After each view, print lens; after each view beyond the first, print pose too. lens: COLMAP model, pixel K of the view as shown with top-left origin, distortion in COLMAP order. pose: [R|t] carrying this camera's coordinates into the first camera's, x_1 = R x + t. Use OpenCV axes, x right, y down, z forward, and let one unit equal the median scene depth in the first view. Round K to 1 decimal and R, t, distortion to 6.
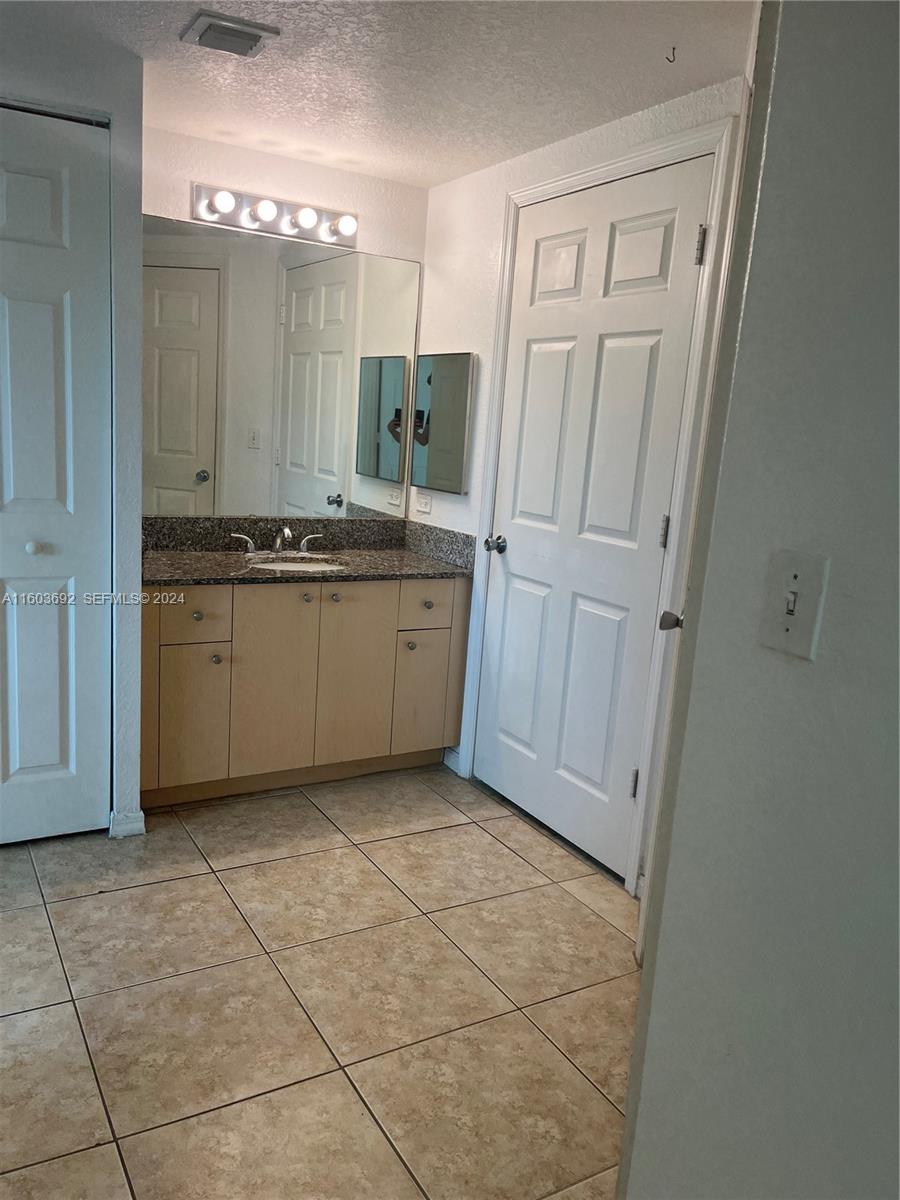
lens RADIAL K [[922.5, 0, 449.7], [0, 922.5, 600.0], [0, 0, 1]] dist [0.066811, -0.050199]
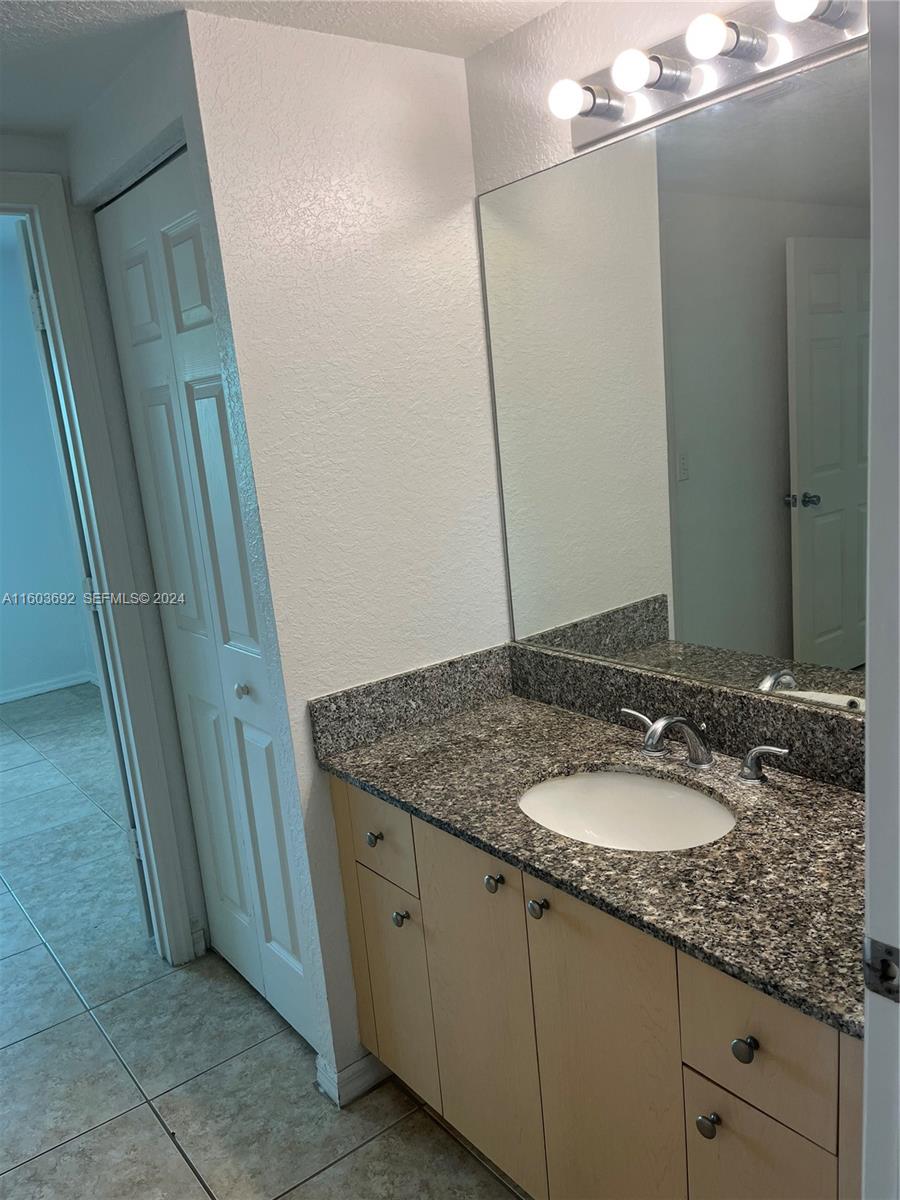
lens RADIAL K [[922.5, 0, 449.7], [0, 922.5, 602.8], [0, 0, 1]] dist [0.066811, -0.050199]
pose [[0.116430, 0.119757, -0.985952, 0.367363], [-0.099675, 0.989101, 0.108369, -0.231172], [0.988185, 0.085657, 0.127098, 1.043003]]
